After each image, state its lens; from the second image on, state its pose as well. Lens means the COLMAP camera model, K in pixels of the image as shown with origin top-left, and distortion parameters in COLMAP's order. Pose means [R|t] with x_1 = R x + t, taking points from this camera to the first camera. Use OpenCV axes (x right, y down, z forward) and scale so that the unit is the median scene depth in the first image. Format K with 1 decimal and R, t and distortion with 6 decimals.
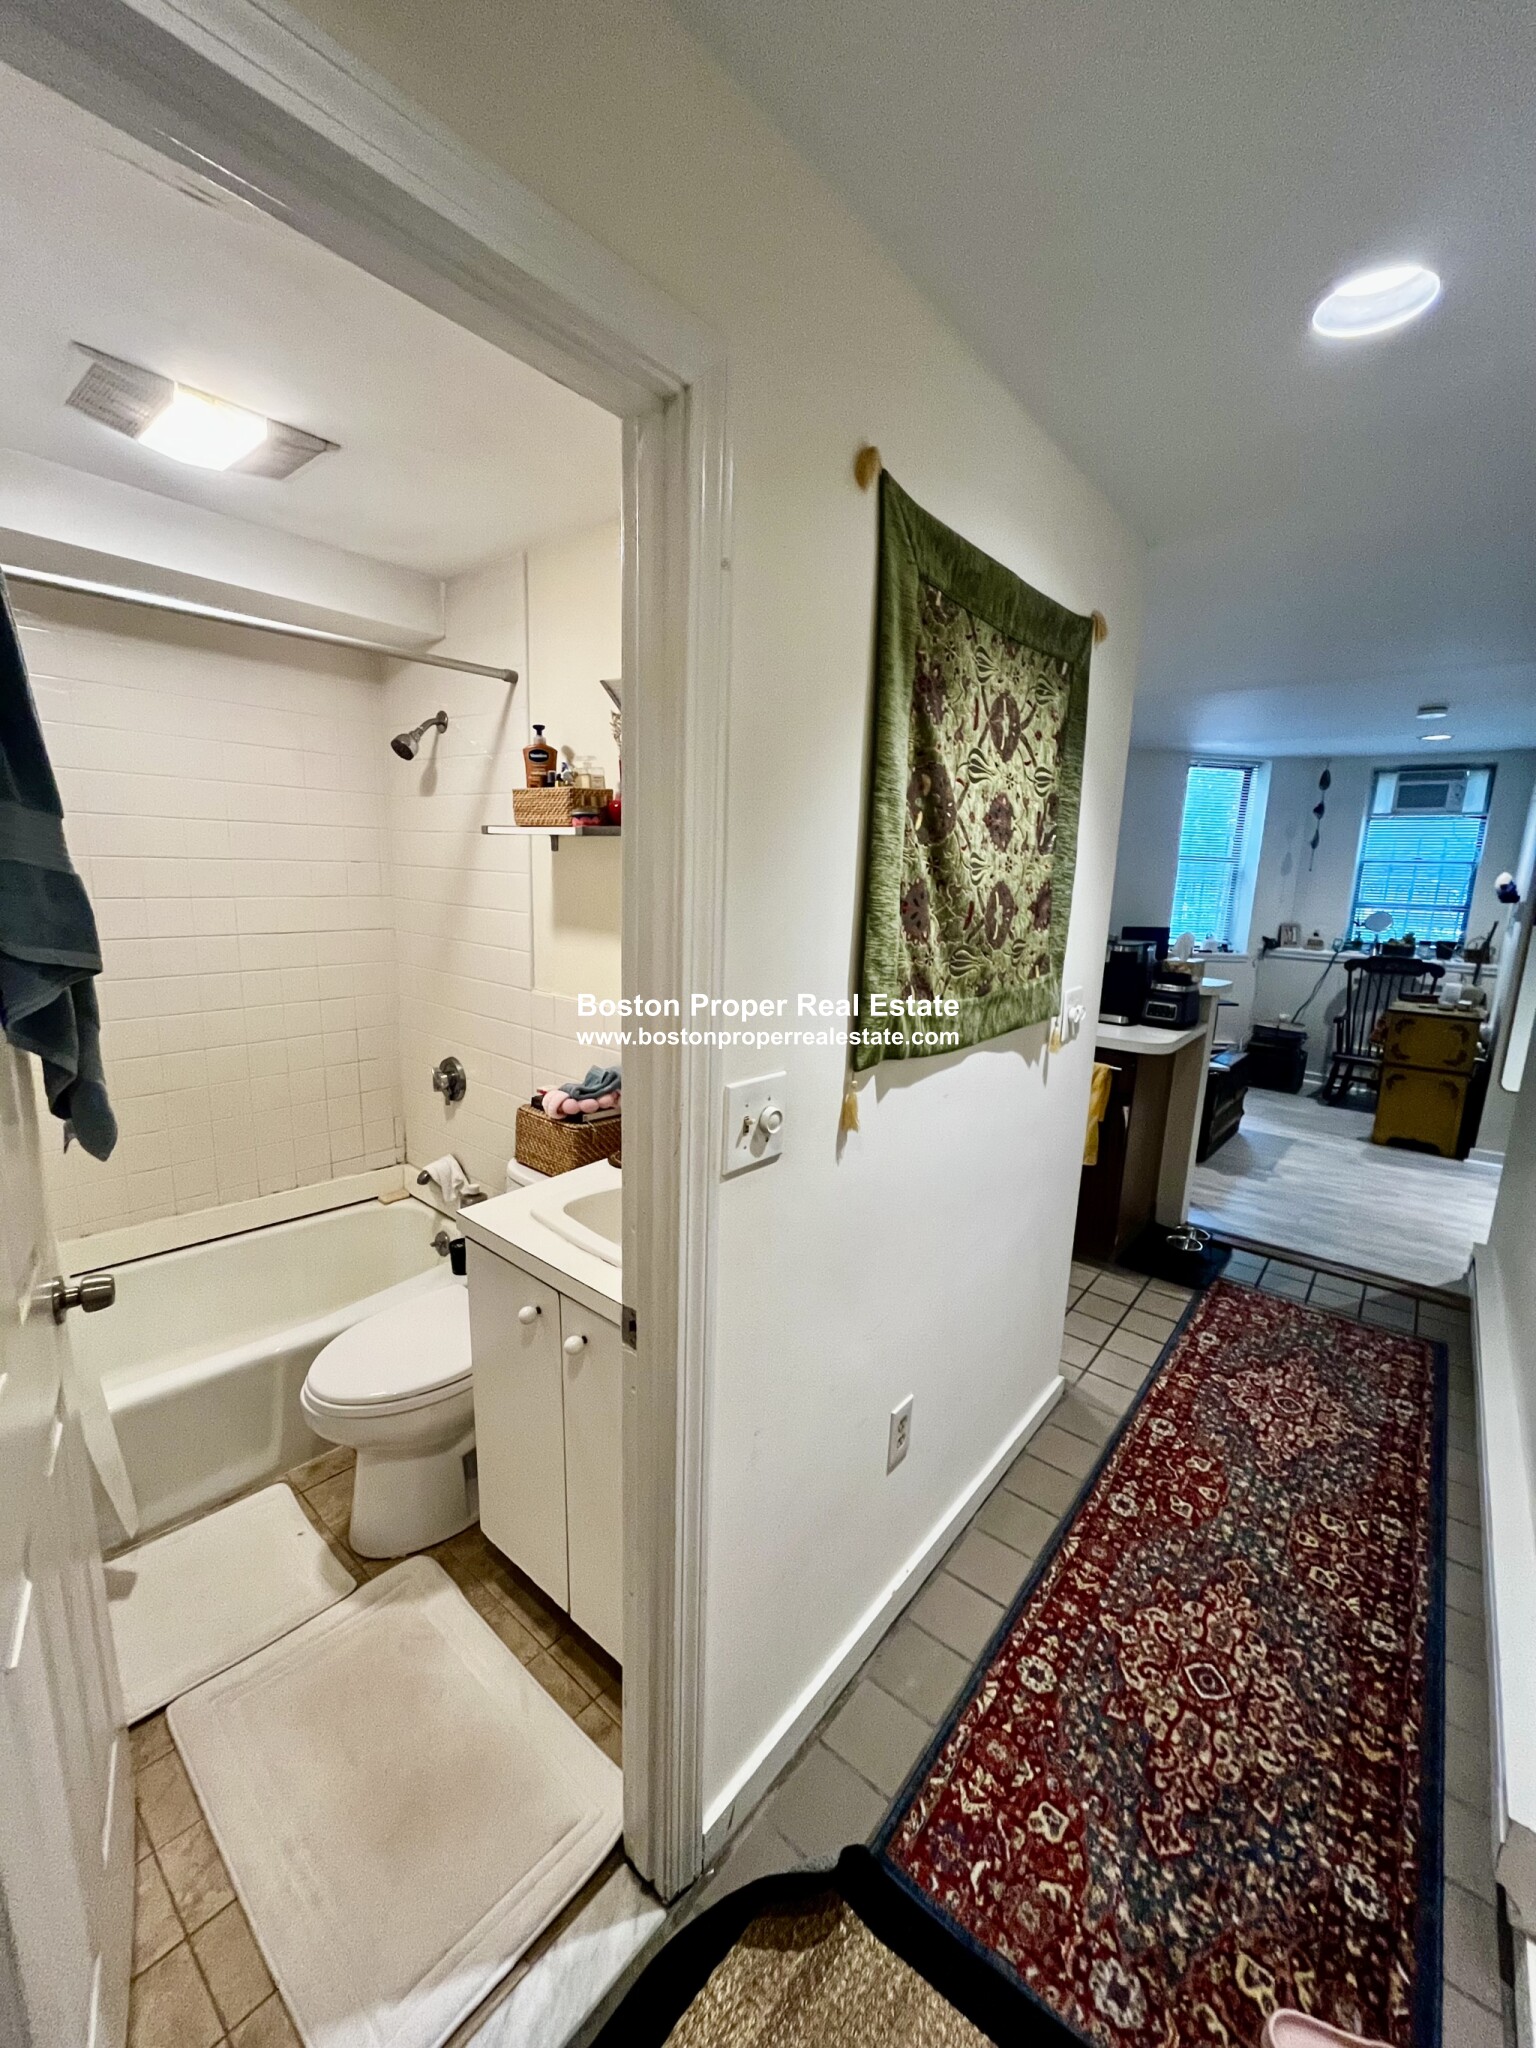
lens RADIAL K [[830.2, 0, 768.0], [0, 830.2, 1024.0], [0, 0, 1]] dist [-0.003402, 0.000467]
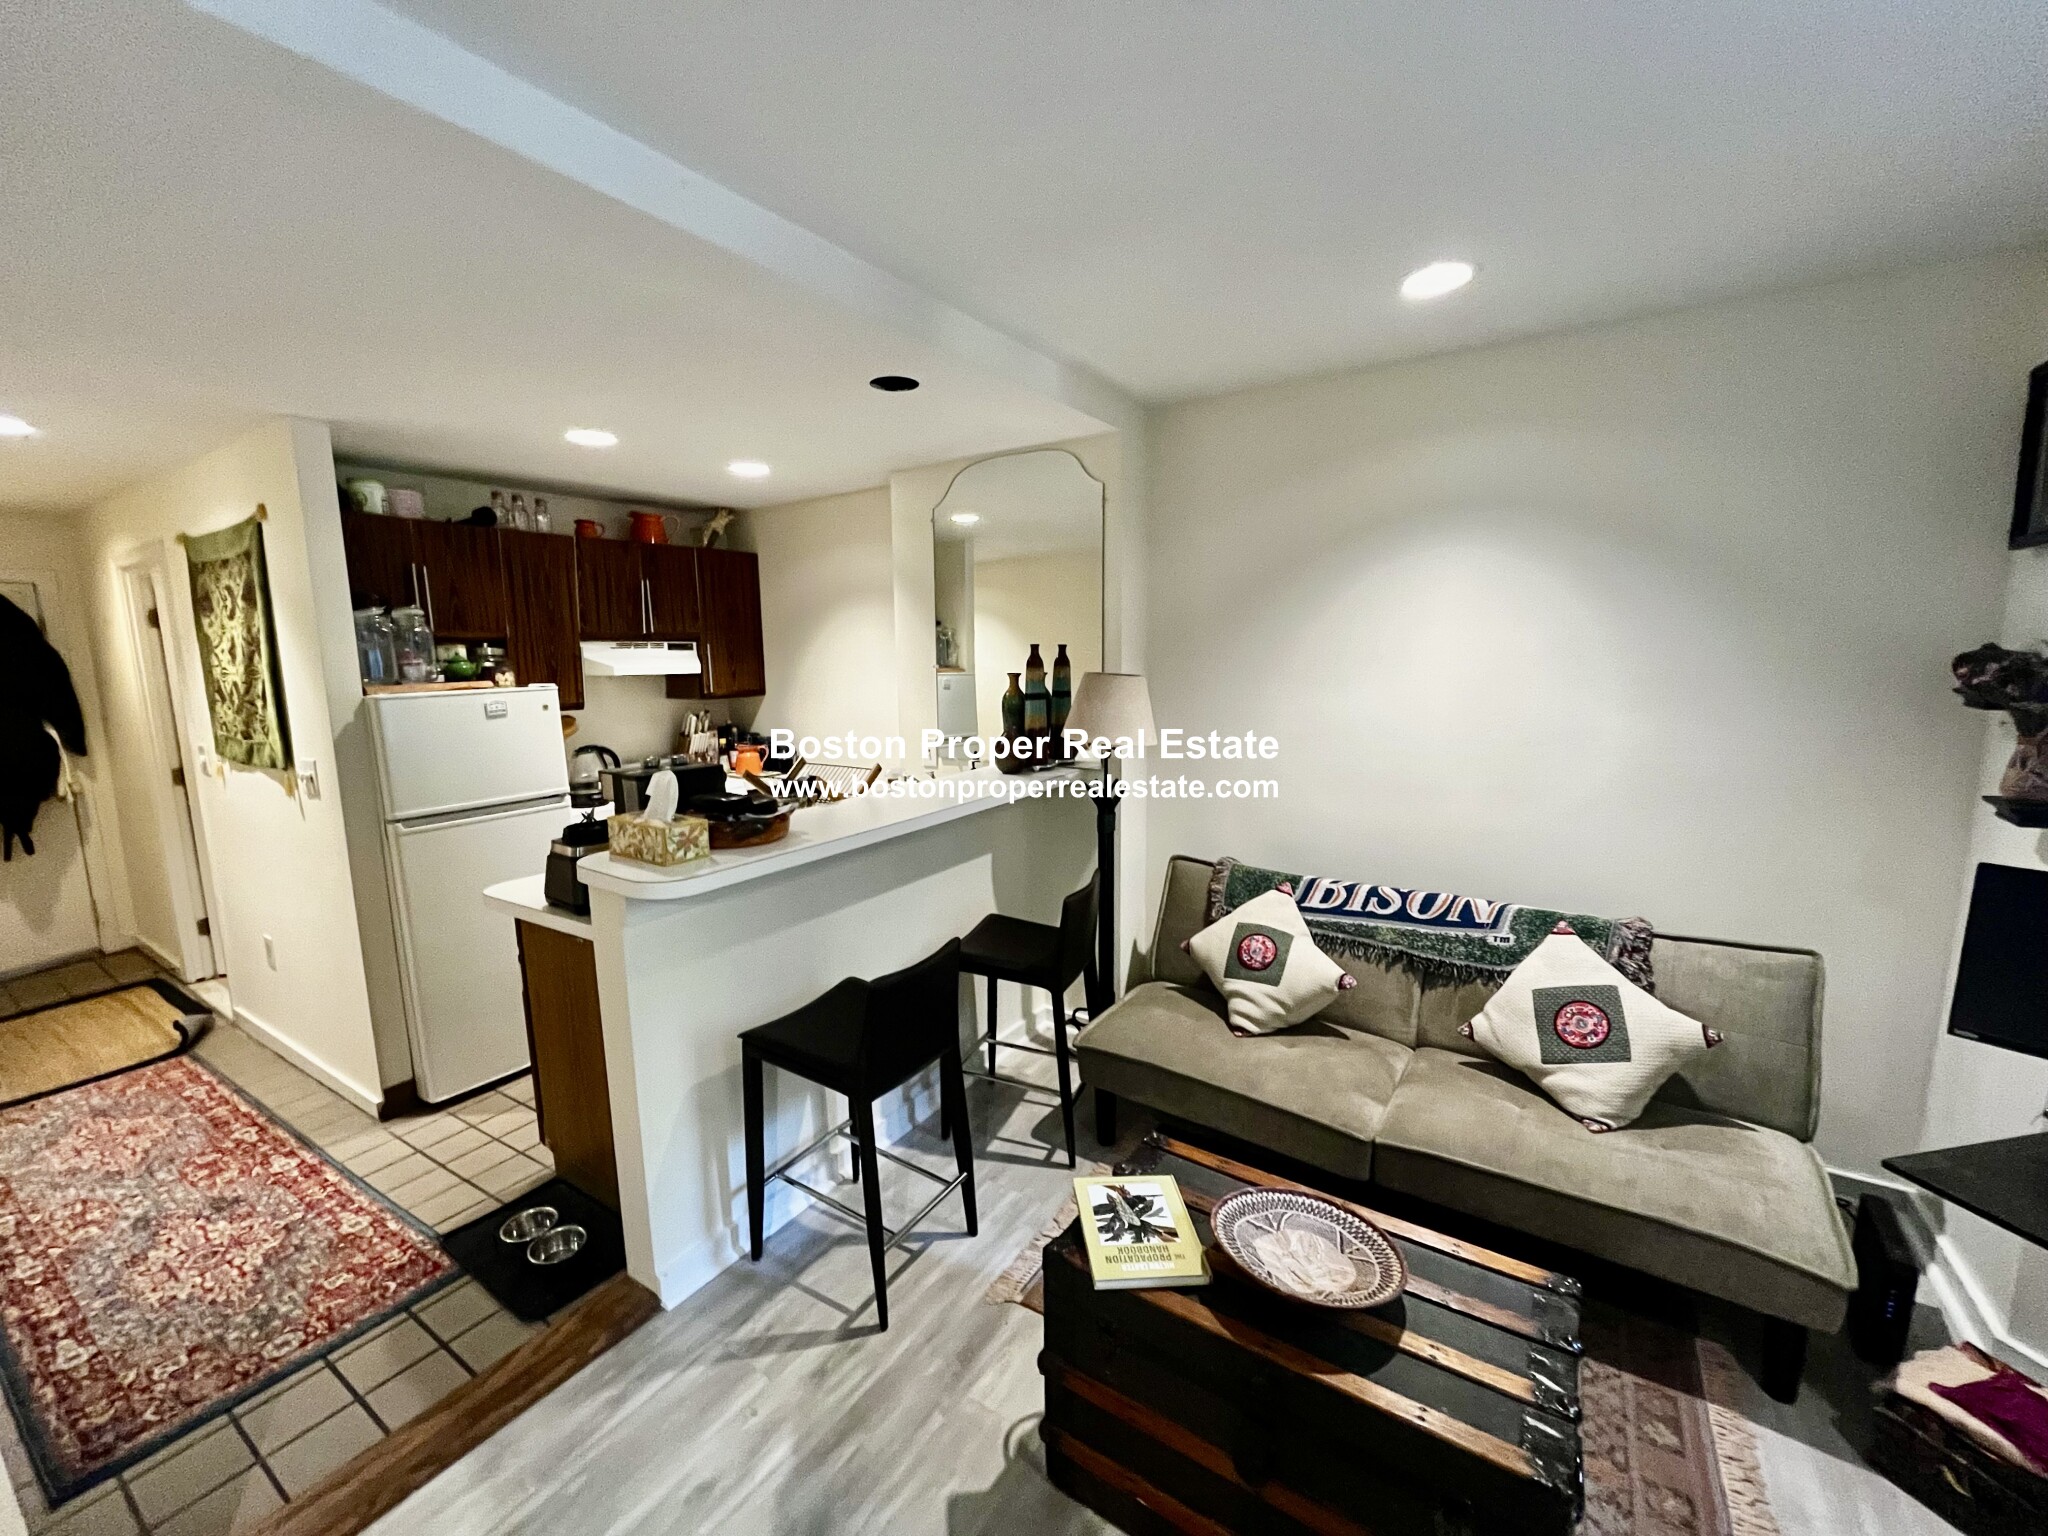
lens RADIAL K [[830.2, 0, 1027.6], [0, 830.2, 771.6], [0, 0, 1]] dist [-0.003402, 0.000467]
pose [[0.108482, 0.109159, -0.988087, 0.842517], [-0.164536, 0.982216, 0.090446, -0.155534], [0.980387, 0.152764, 0.124514, 0.911449]]
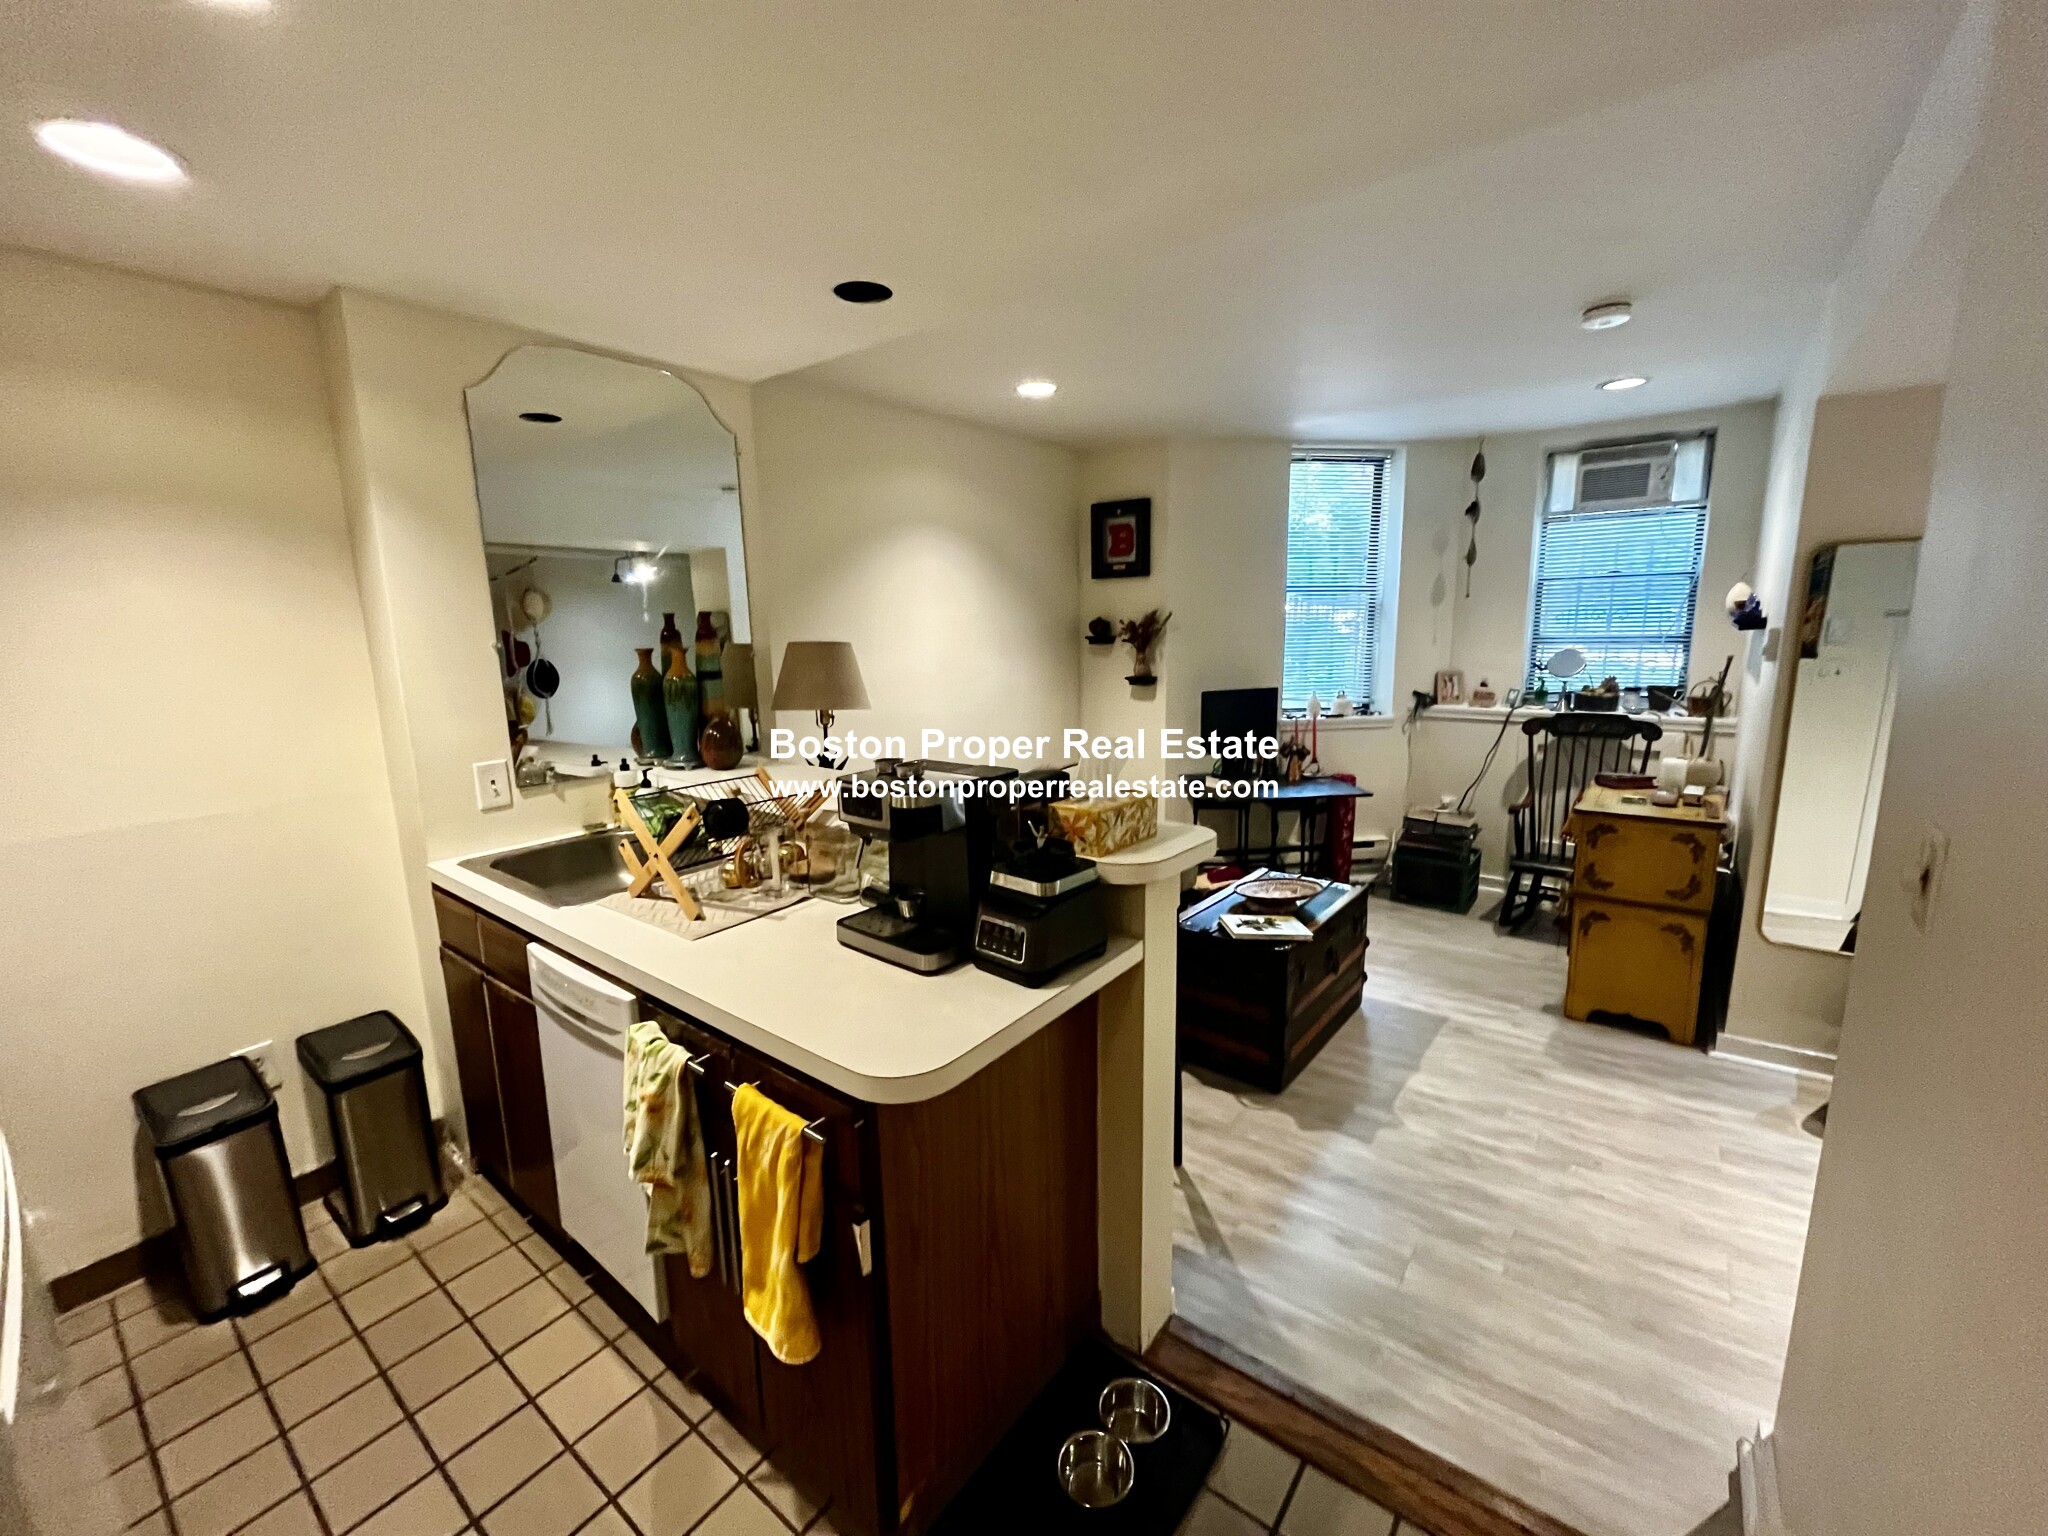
lens RADIAL K [[830.2, 0, 1027.6], [0, 830.2, 771.6], [0, 0, 1]] dist [-0.003402, 0.000467]
pose [[0.998031, -0.058699, 0.022120, 0.349141], [0.058903, 0.998226, -0.008689, -0.070679], [-0.021571, 0.009975, 0.999718, 0.412067]]
